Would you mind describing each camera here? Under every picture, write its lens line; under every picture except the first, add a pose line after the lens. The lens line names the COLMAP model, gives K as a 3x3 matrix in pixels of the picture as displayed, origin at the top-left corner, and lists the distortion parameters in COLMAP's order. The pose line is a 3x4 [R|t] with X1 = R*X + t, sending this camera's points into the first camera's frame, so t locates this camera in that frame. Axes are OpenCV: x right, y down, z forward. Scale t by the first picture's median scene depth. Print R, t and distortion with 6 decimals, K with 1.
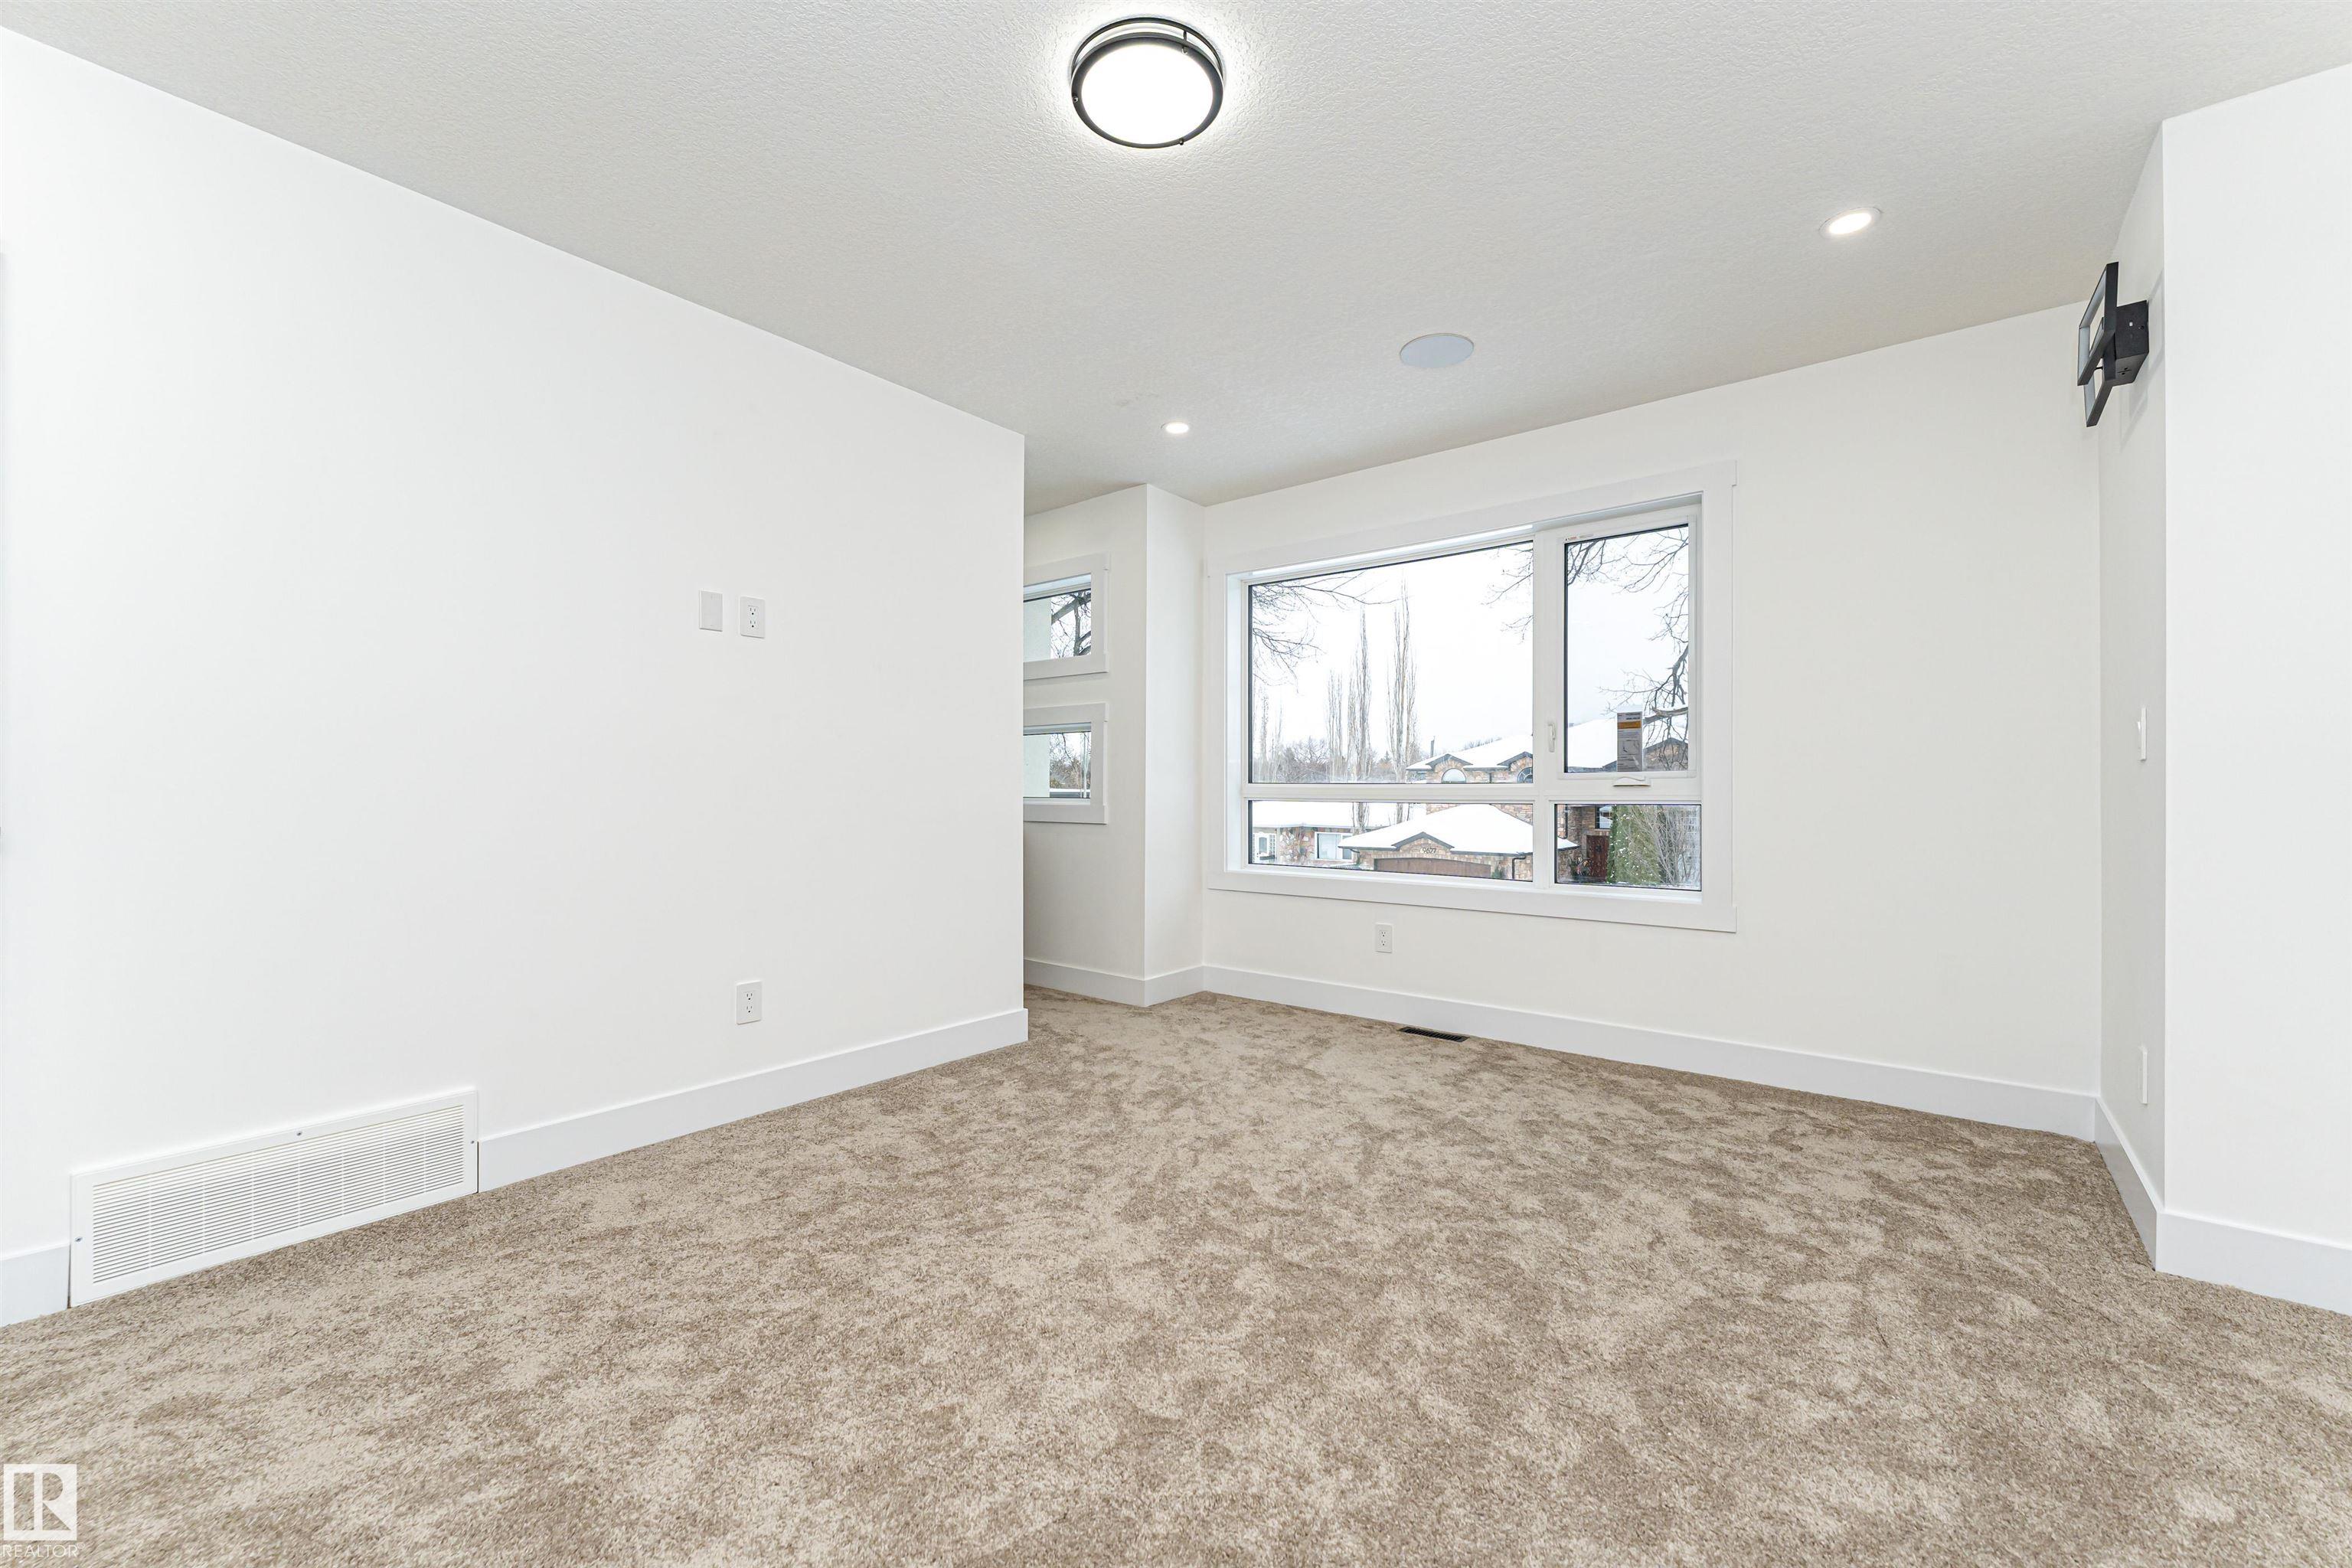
lens RADIAL K [[950.7, 0, 1176.6], [0, 950.7, 797.3], [0, 0, 1]] dist [-0.007853, -0.000453]
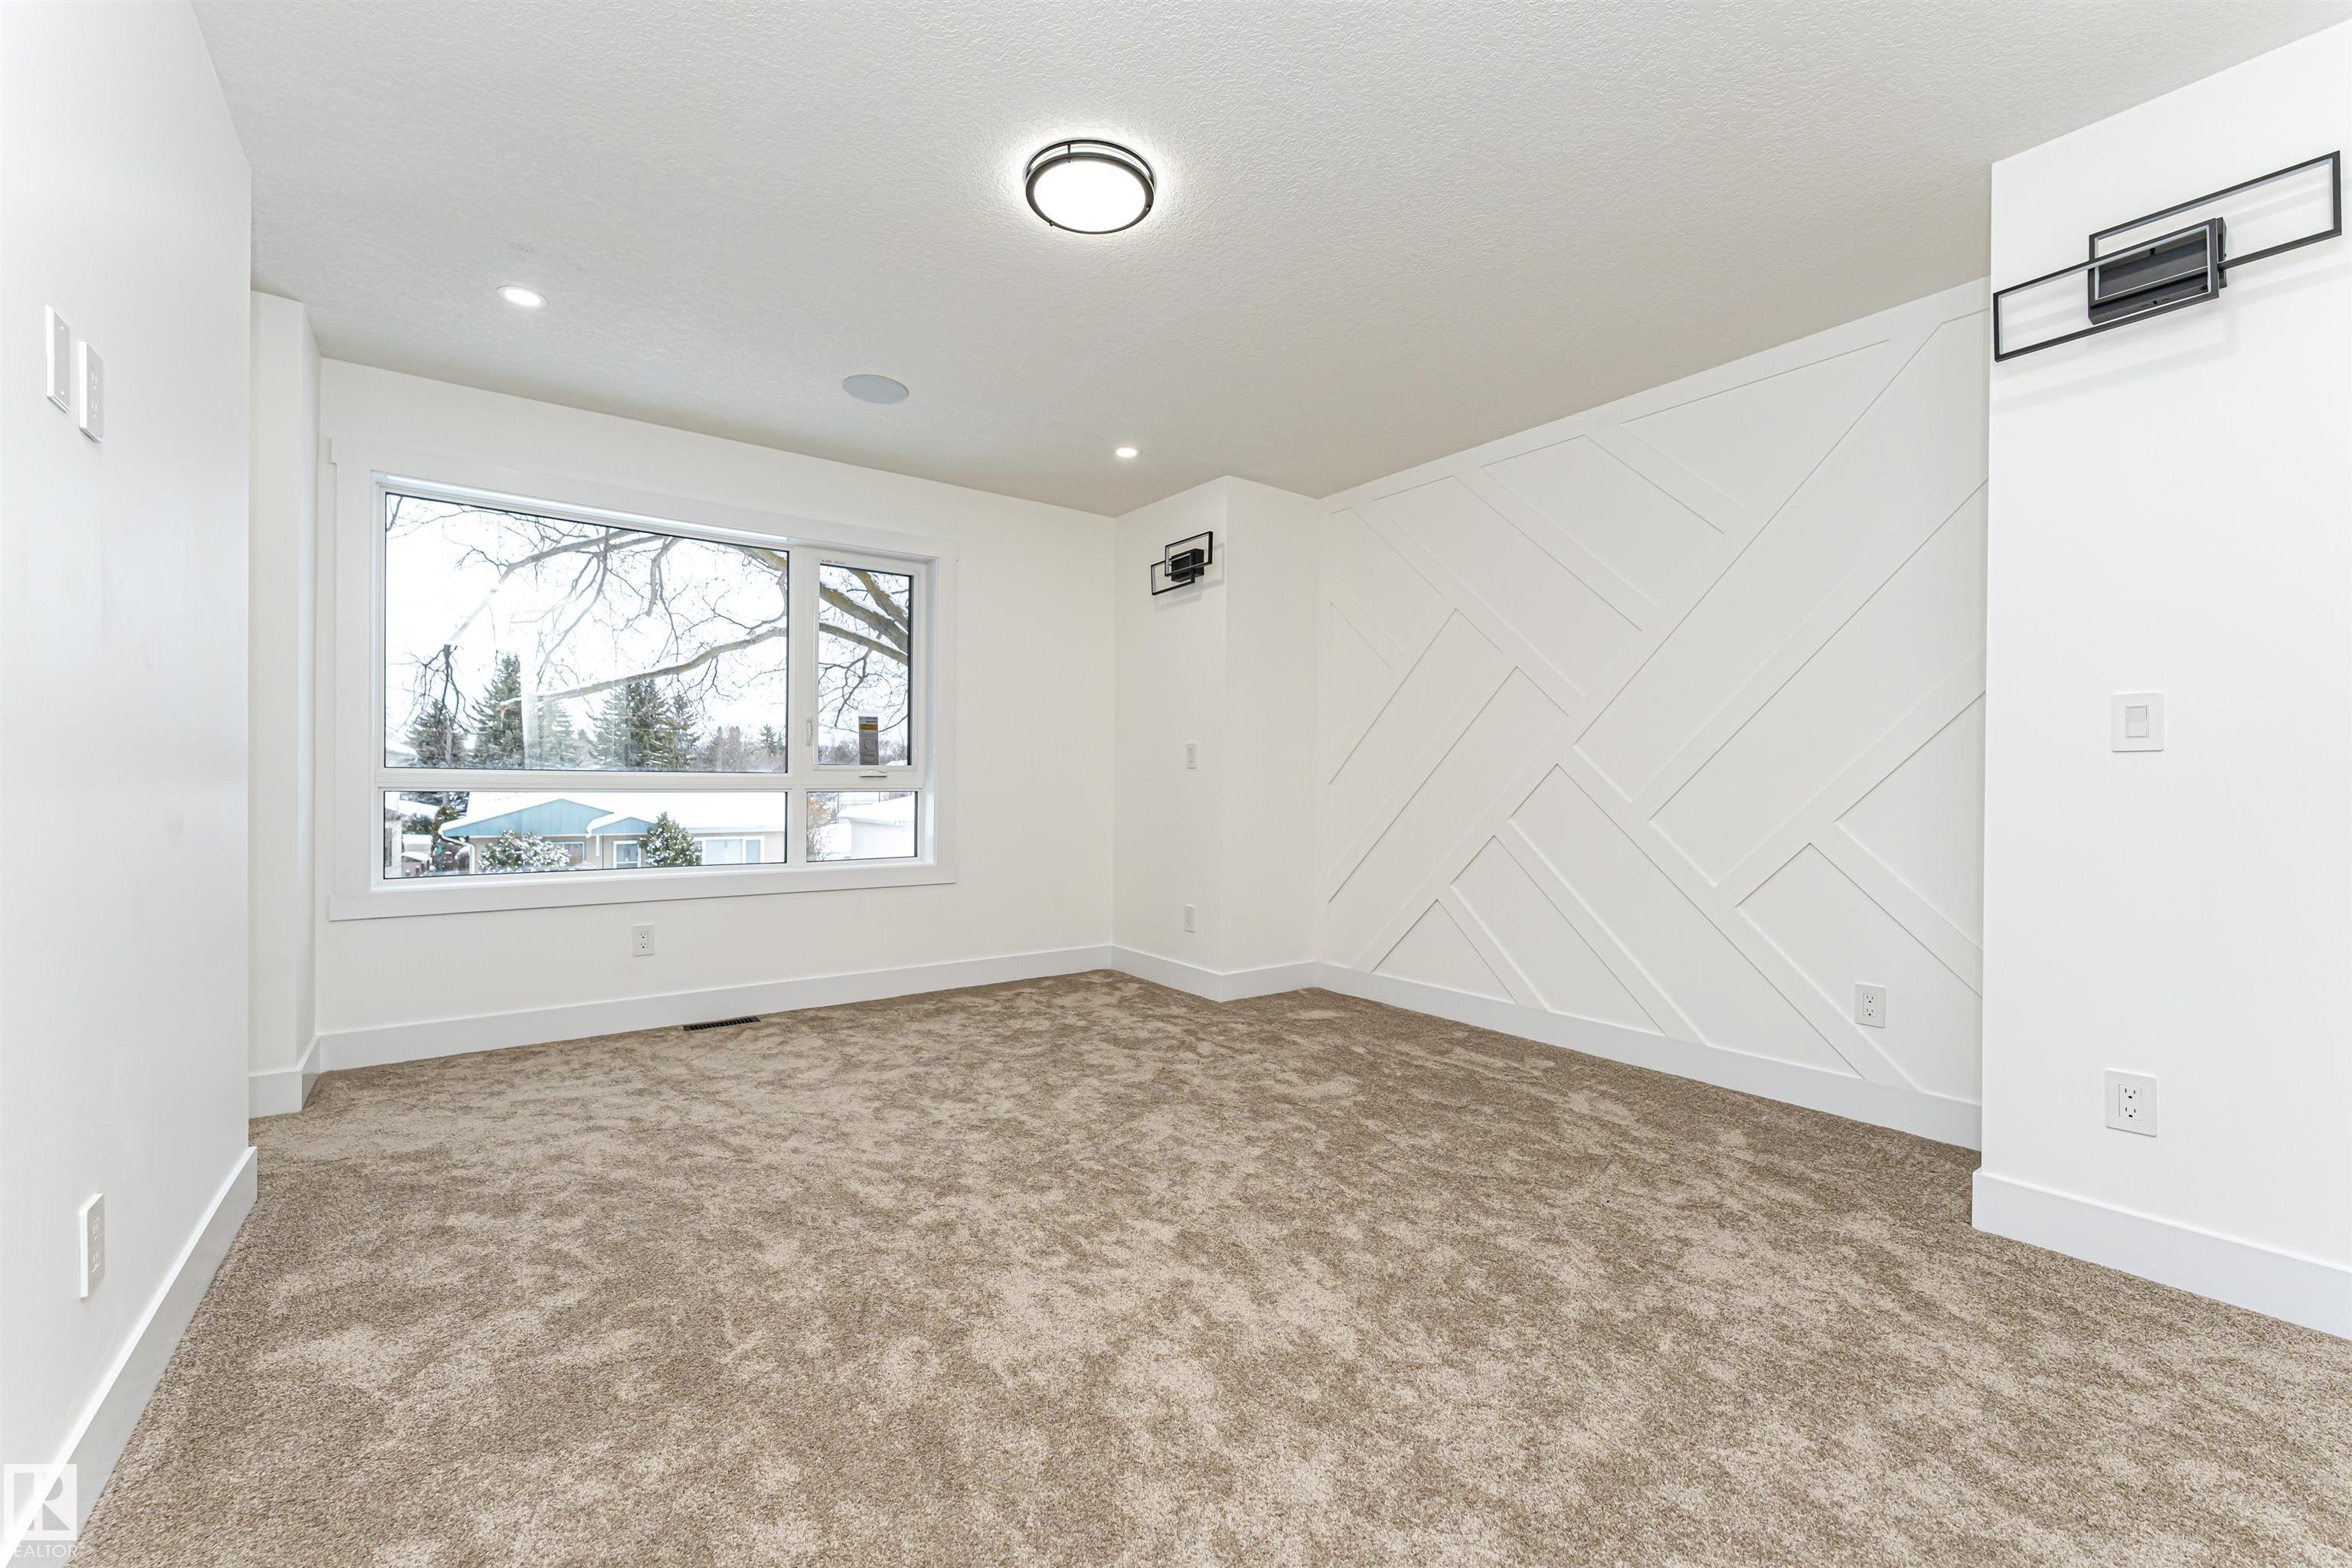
lens RADIAL K [[950.7, 0, 1186.3], [0, 950.7, 781.9], [0, 0, 1]] dist [-0.007853, -0.000453]
pose [[0.233209, 0.001107, 0.972426, -0.607983], [-0.000783, 0.999999, -0.000951, -0.003791], [-0.972426, -0.000540, 0.233210, 0.305337]]
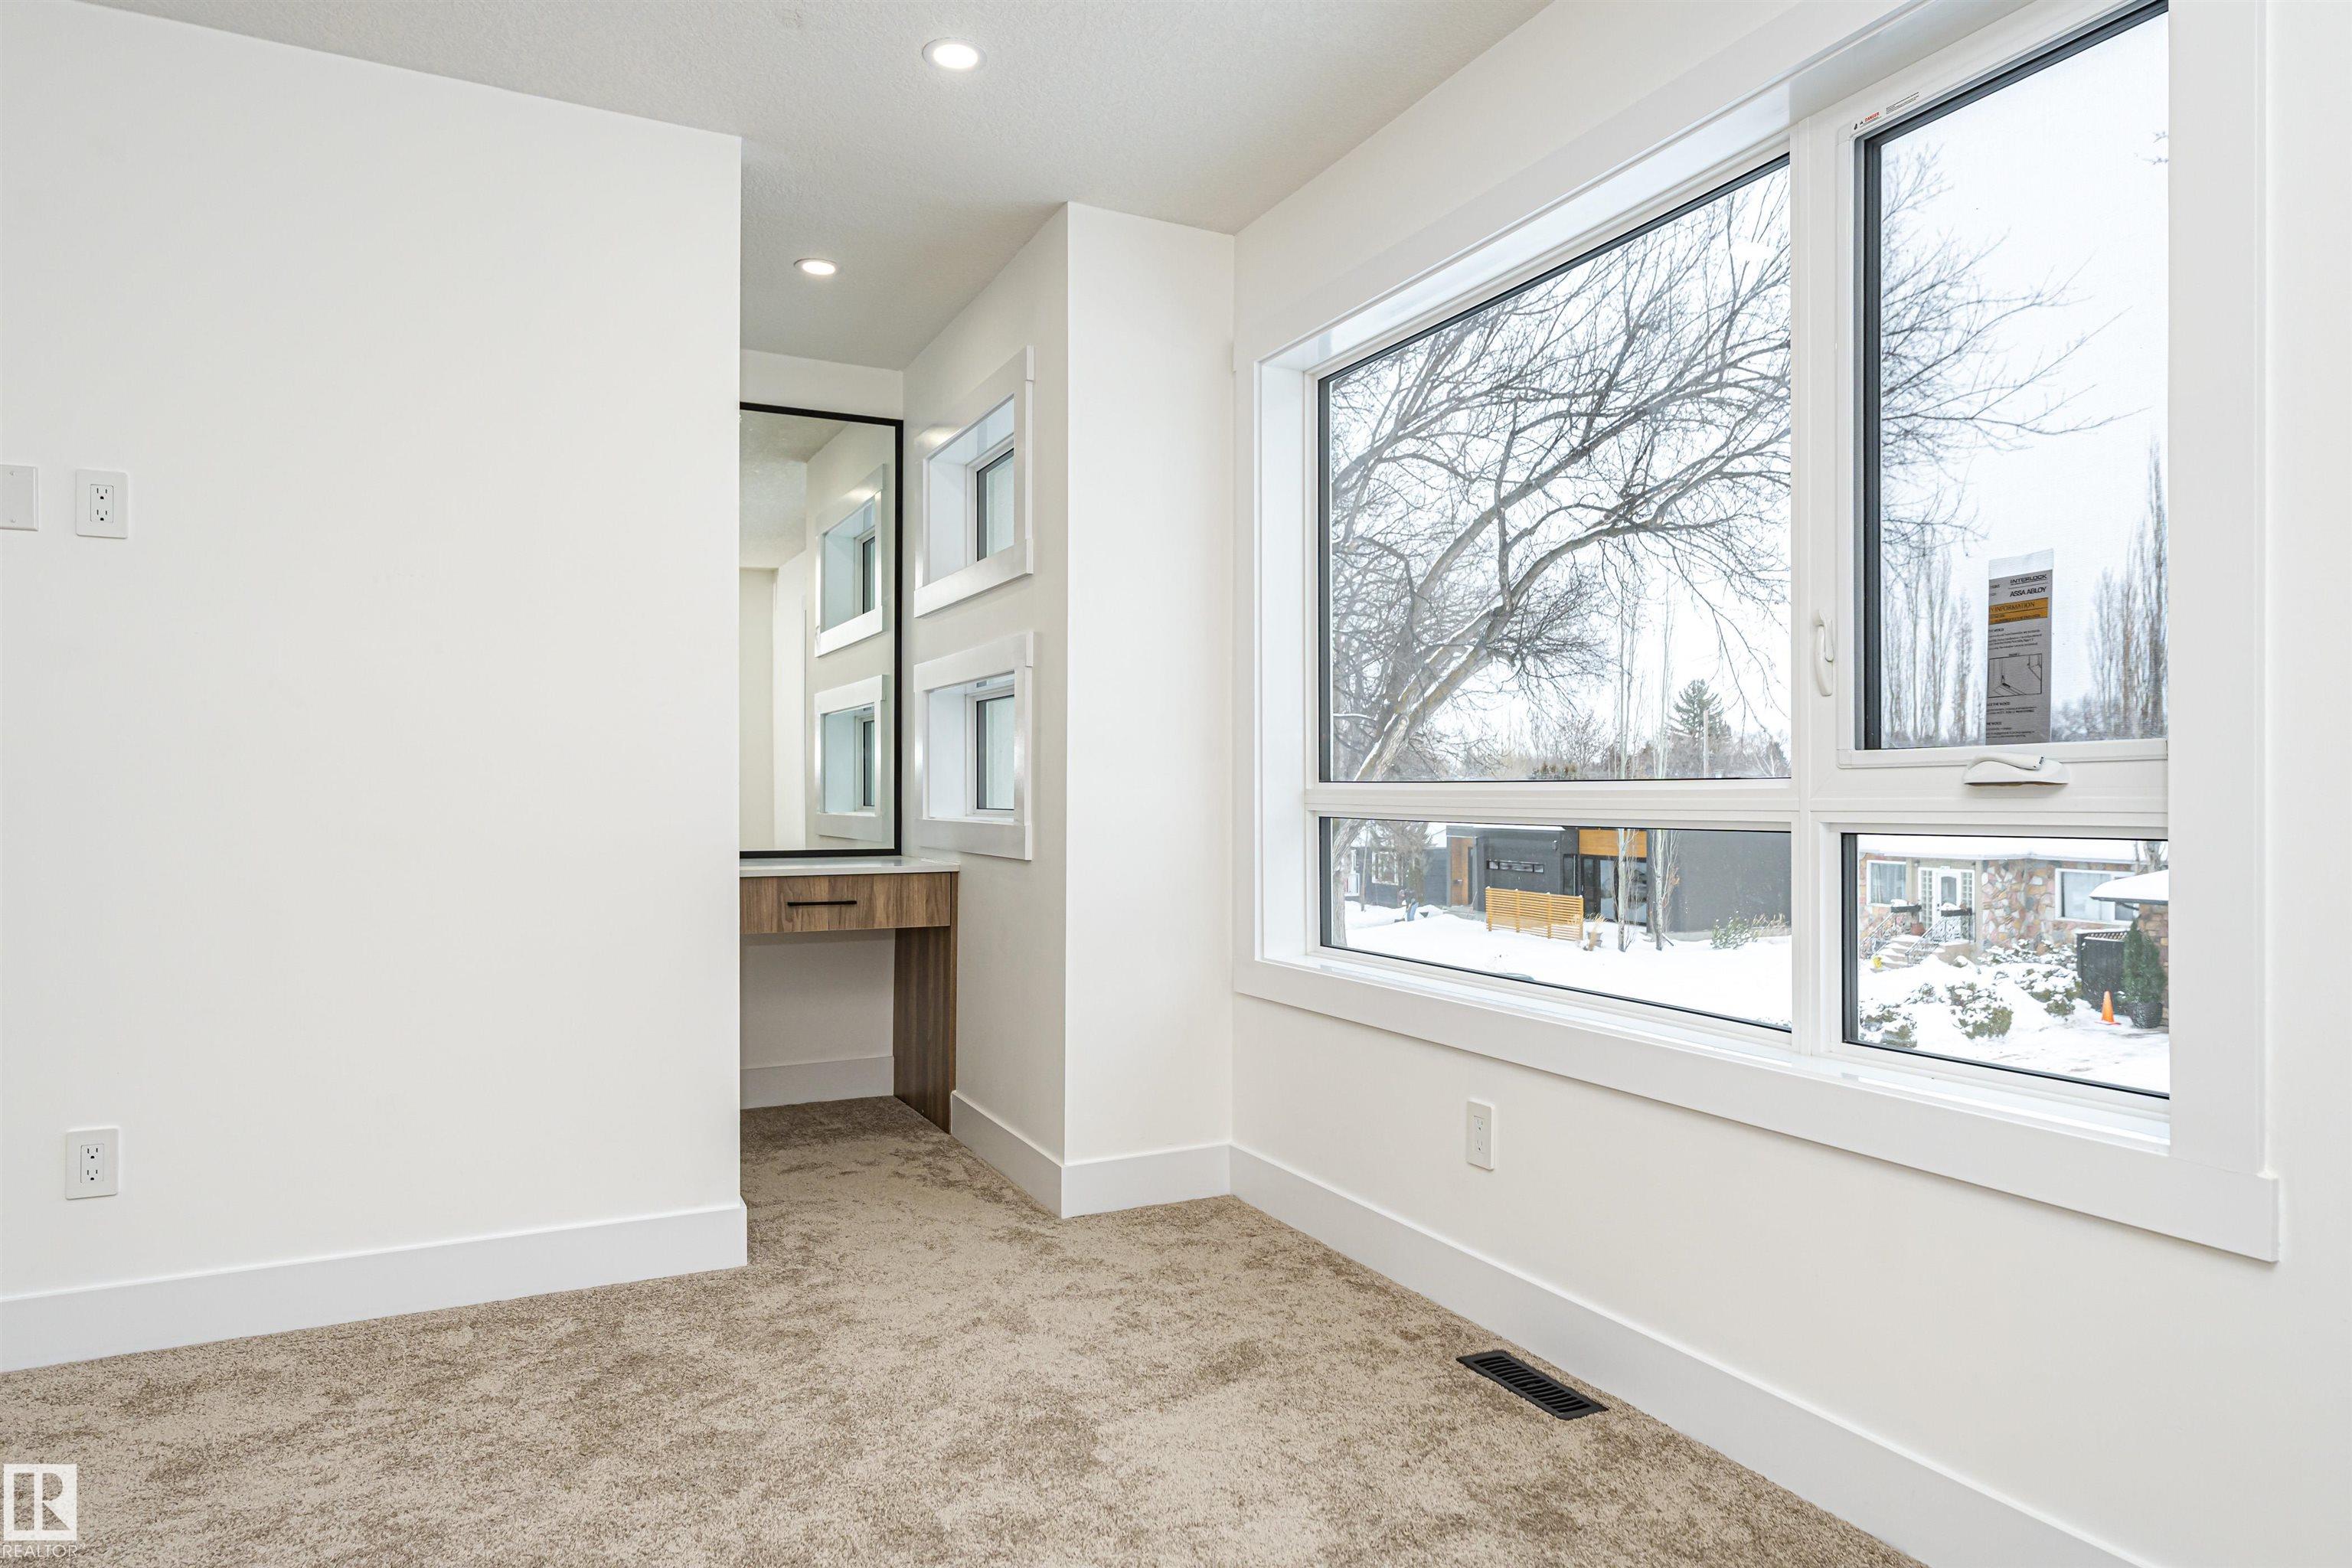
lens RADIAL K [[1428.0, 0, 1169.7], [0, 1428.0, 791.6], [0, 0, 1]] dist [0.001229, -0.000903]
pose [[0.904175, -0.003062, -0.427152, 0.408280], [-0.000803, 0.999960, -0.008869, -0.004140], [0.427162, 0.008362, 0.904136, 0.377921]]
